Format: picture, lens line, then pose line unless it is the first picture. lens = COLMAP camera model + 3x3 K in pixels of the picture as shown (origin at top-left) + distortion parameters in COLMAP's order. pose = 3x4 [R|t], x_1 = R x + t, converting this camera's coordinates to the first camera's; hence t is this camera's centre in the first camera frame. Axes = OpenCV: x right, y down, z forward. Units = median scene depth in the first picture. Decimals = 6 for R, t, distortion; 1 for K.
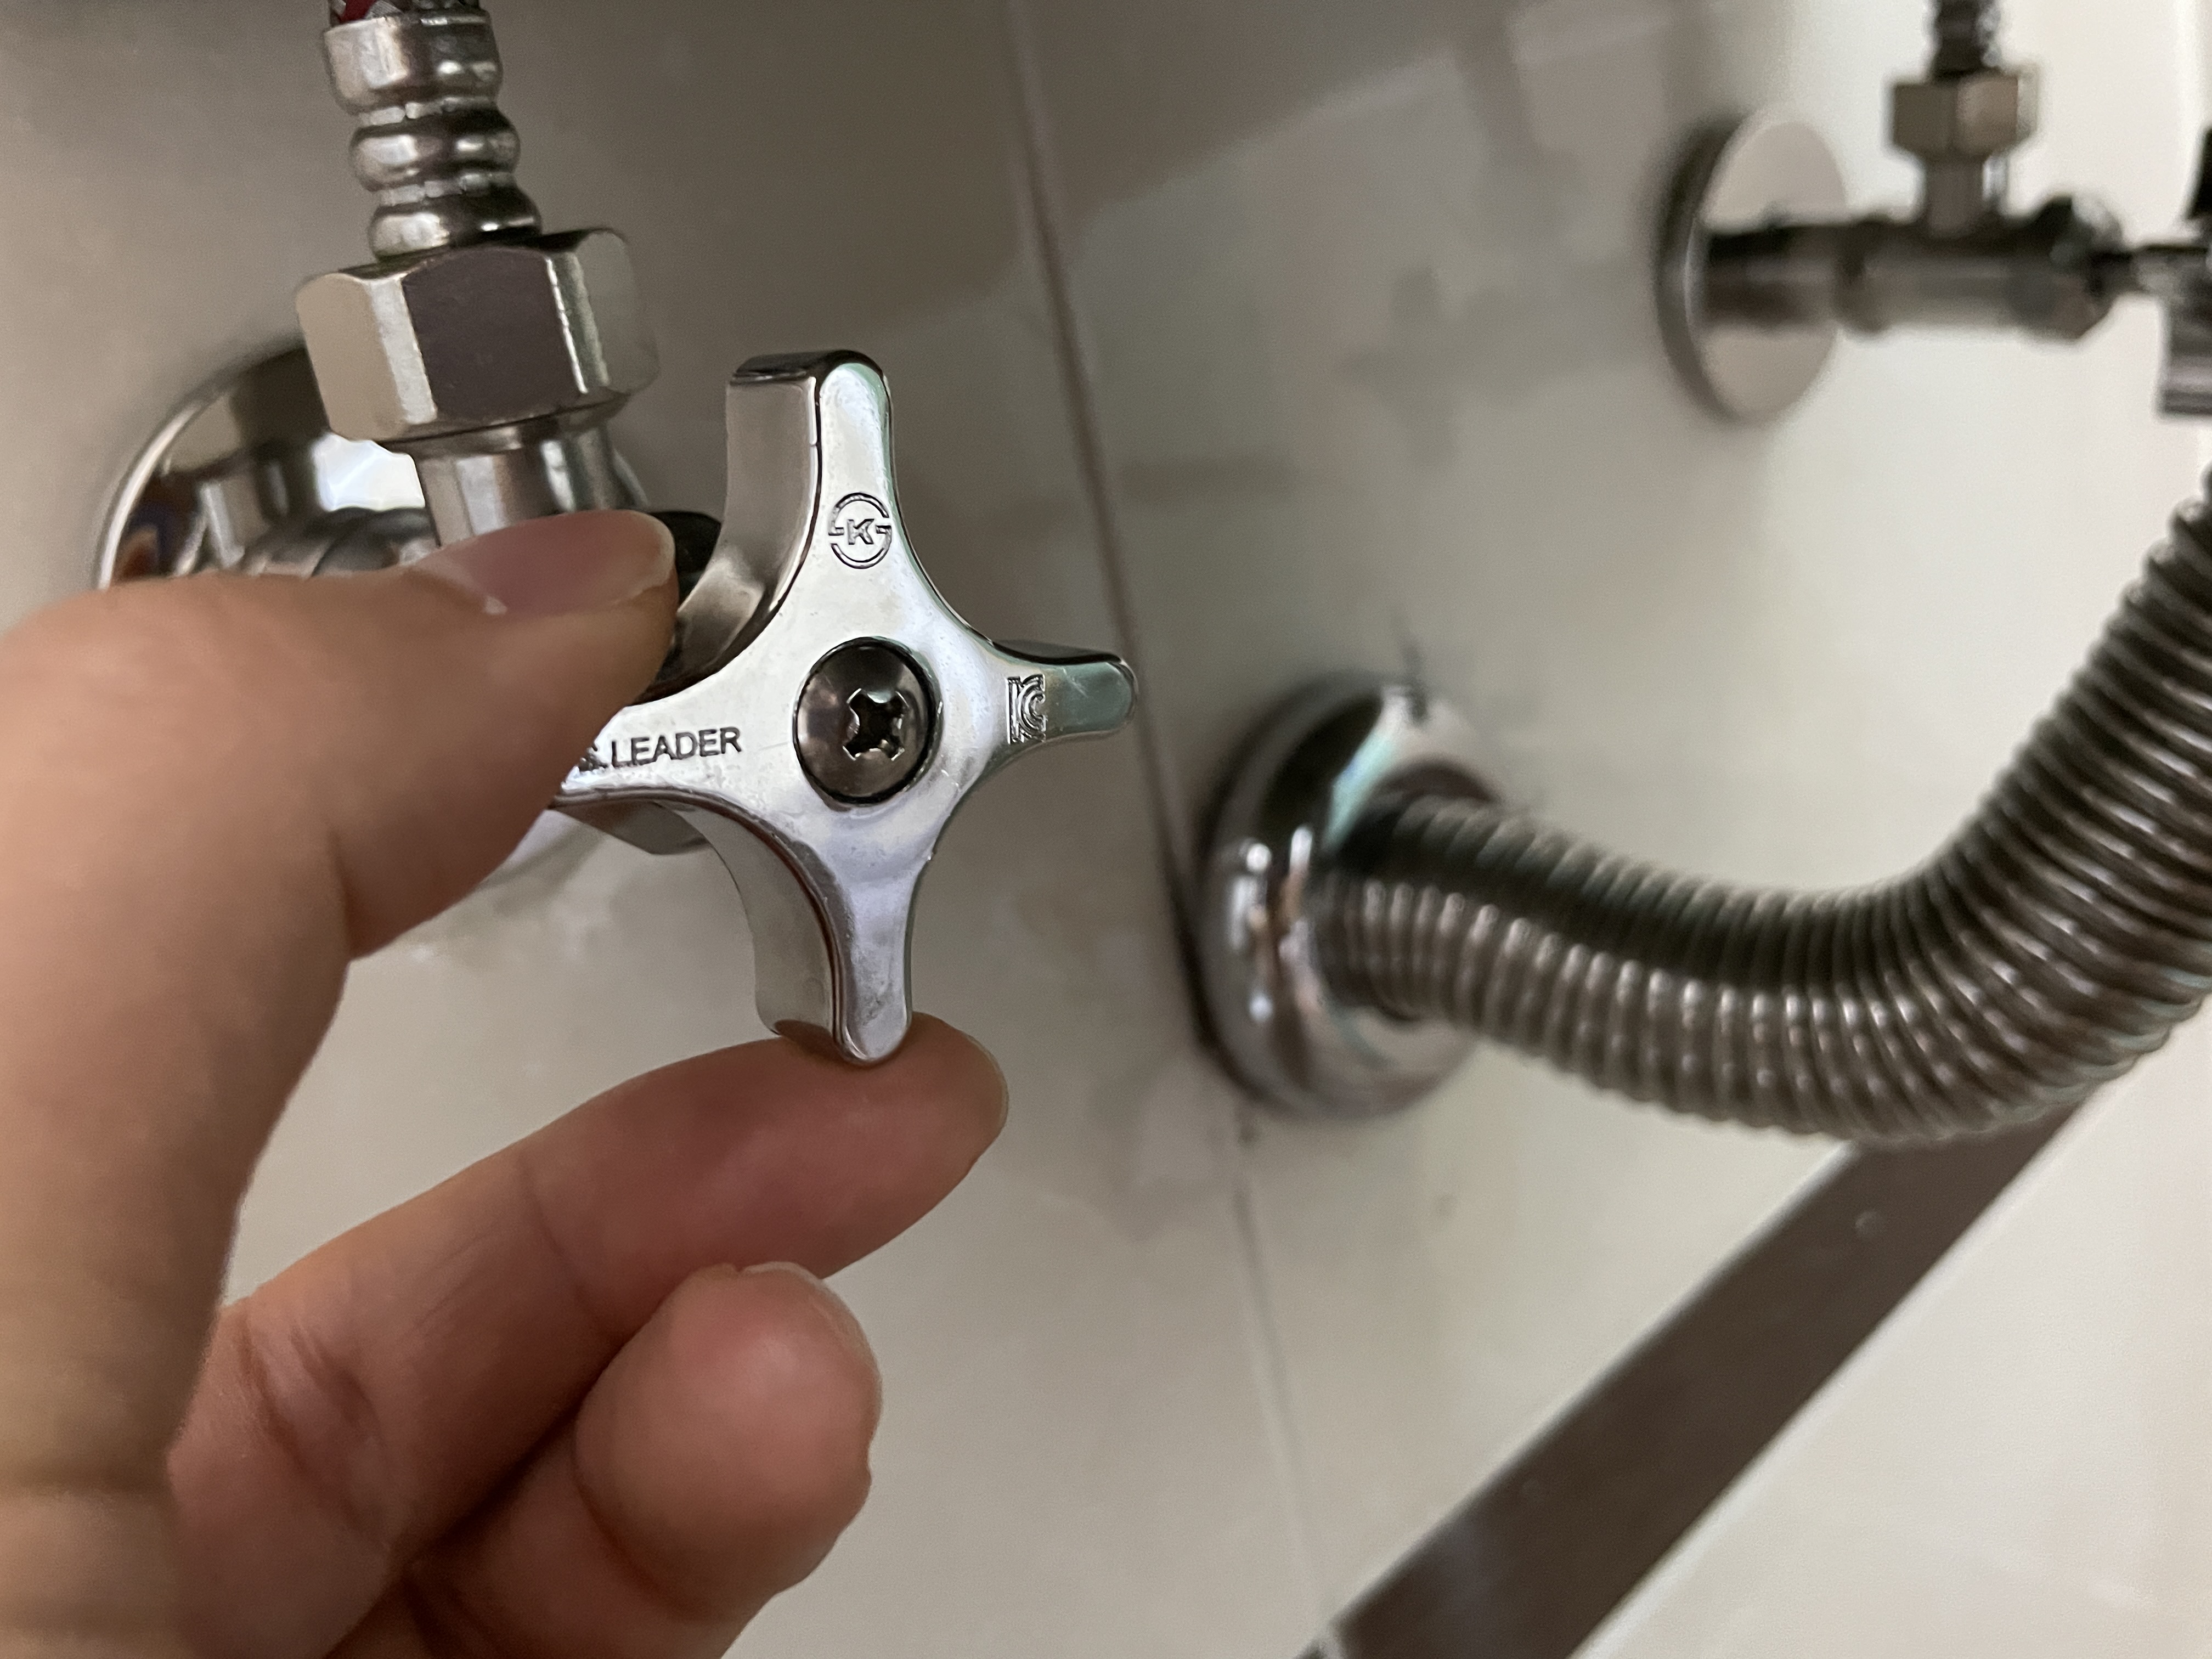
lens RADIAL K [[1673.0, 0, 1106.1], [0, 1673.0, 741.6], [0, 0, 1]] dist [0.000184, -0.052999]
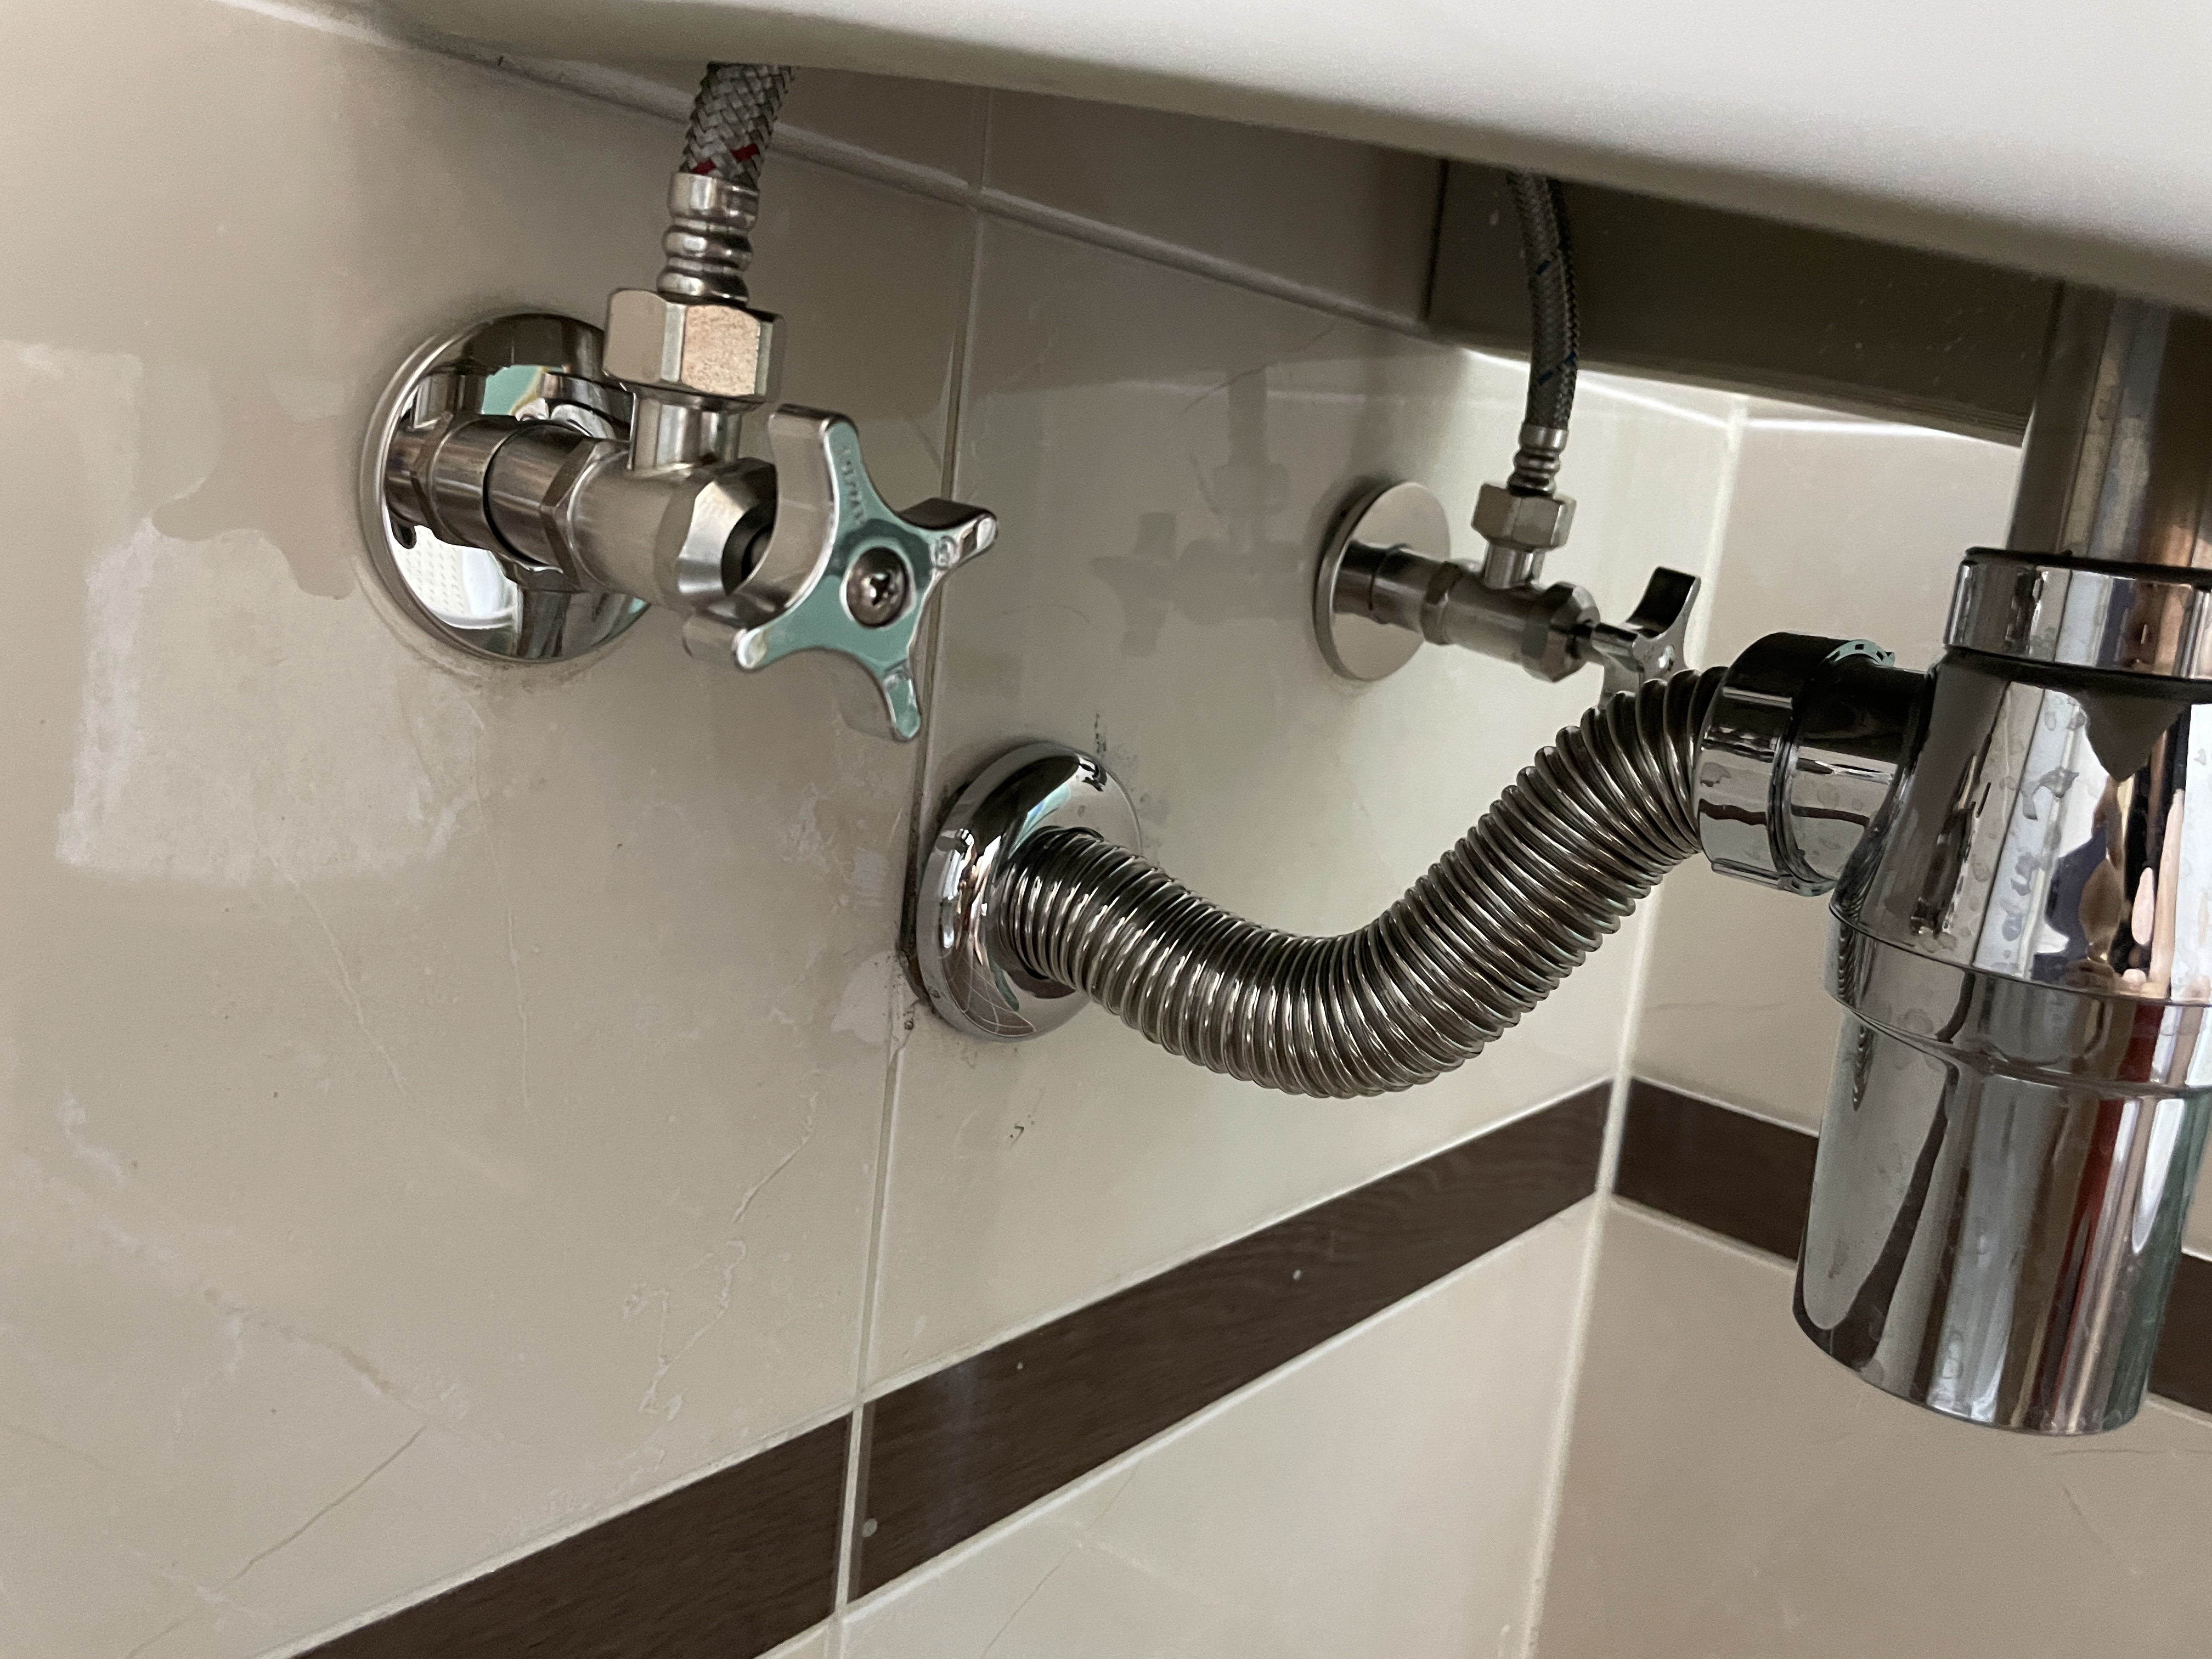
lens RADIAL K [[1695.8, 0, 1101.9], [0, 1695.8, 836.4], [0, 0, 1]] dist [-0.002589, 0.003026]
pose [[0.943580, 0.266412, 0.196676, -0.092703], [-0.248015, 0.962102, -0.113354, 0.202055], [-0.219421, 0.058180, 0.973894, -0.478335]]
